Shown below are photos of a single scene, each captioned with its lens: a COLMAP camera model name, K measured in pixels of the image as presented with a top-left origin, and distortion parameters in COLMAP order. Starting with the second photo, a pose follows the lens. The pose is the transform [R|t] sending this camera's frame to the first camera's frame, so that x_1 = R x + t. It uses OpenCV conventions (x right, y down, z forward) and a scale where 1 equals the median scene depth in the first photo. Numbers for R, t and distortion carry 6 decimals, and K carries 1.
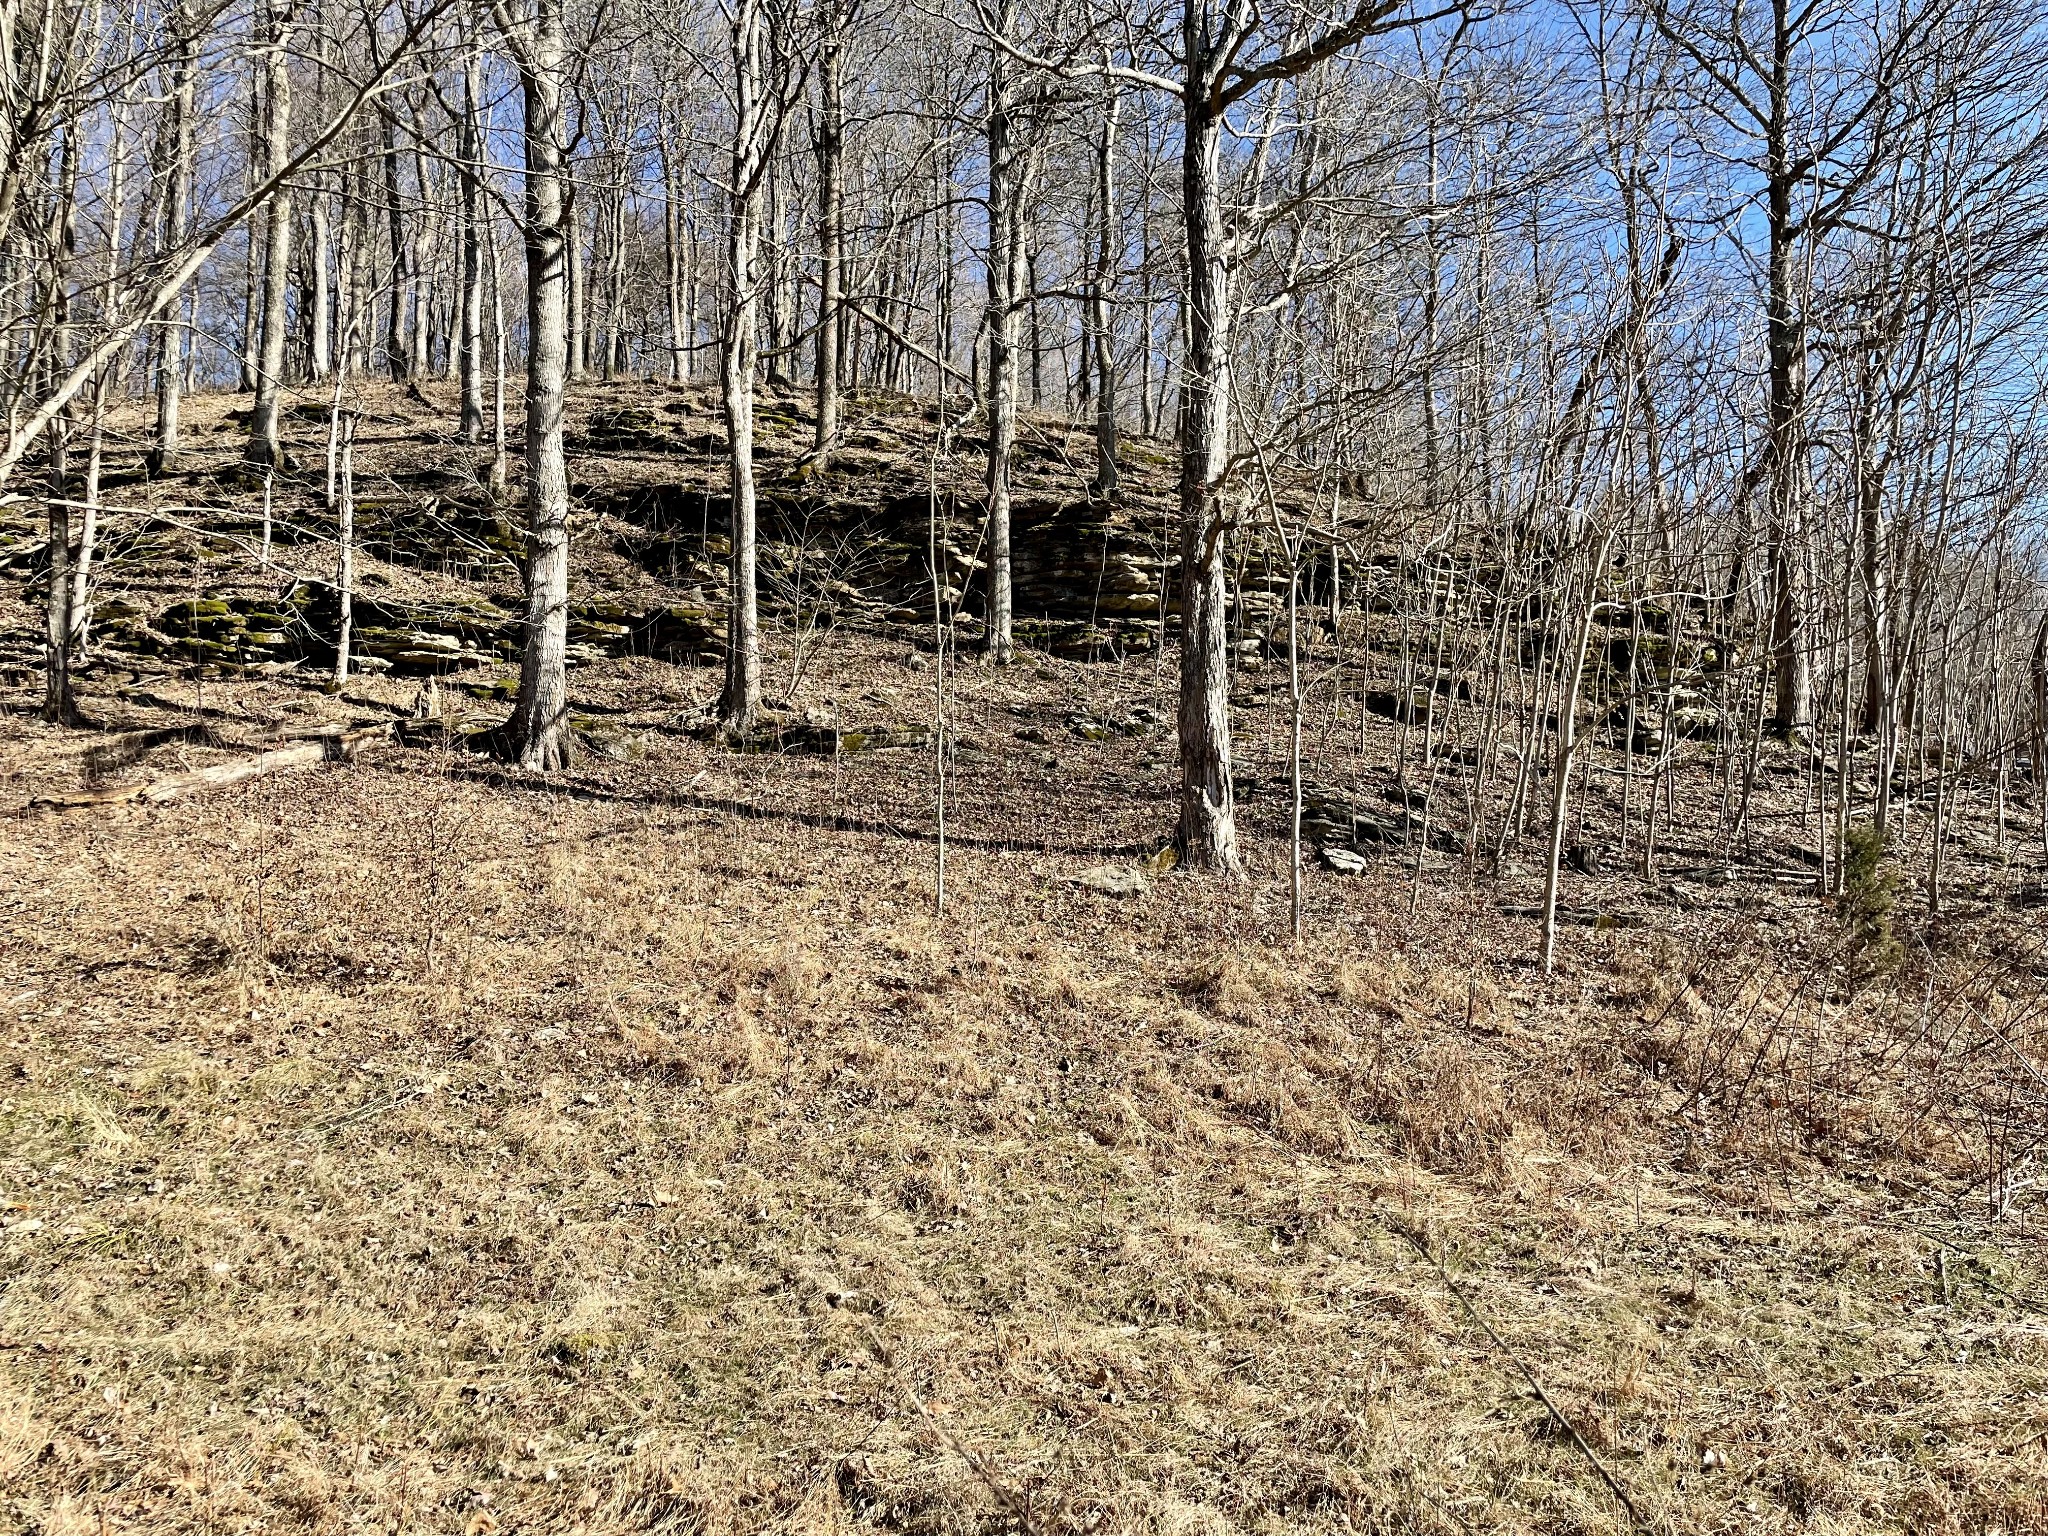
lens RADIAL K [[1635.1, 0, 1026.3], [0, 1635.1, 727.1], [0, 0, 1]] dist [0.120228, -0.156642]
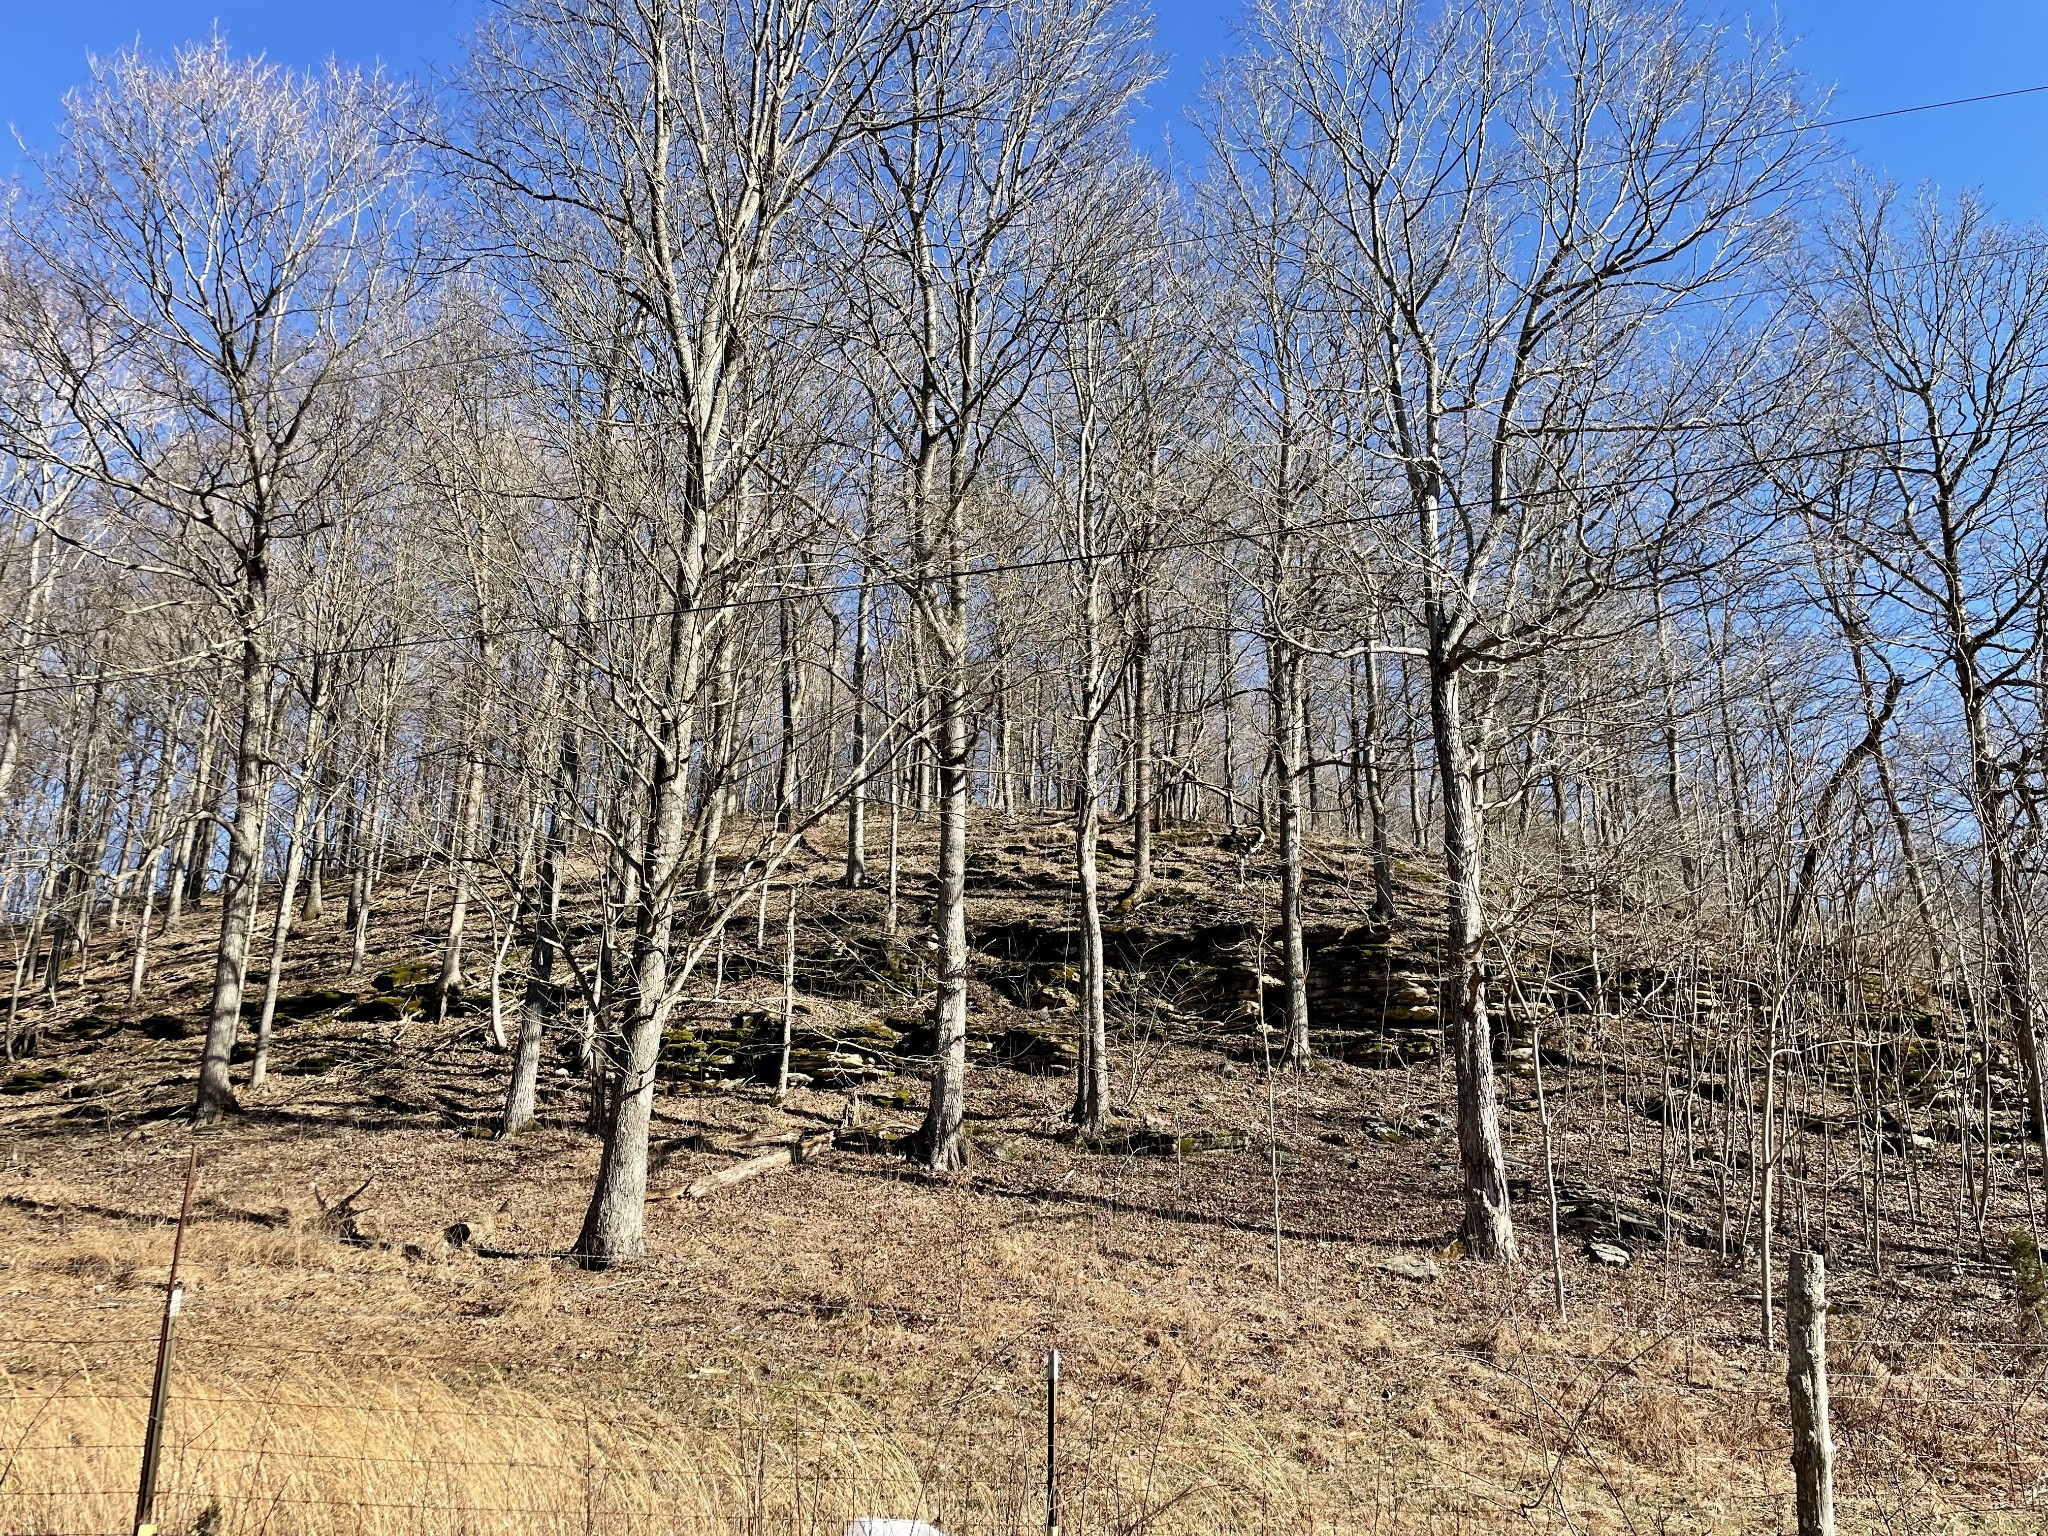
lens RADIAL K [[1635.1, 0, 1026.3], [0, 1635.1, 727.1], [0, 0, 1]] dist [0.120228, -0.156642]
pose [[0.986185, -0.042900, -0.159995, -0.012544], [0.006044, 0.974556, -0.224061, -0.018945], [0.165537, 0.219998, 0.961352, -0.256523]]
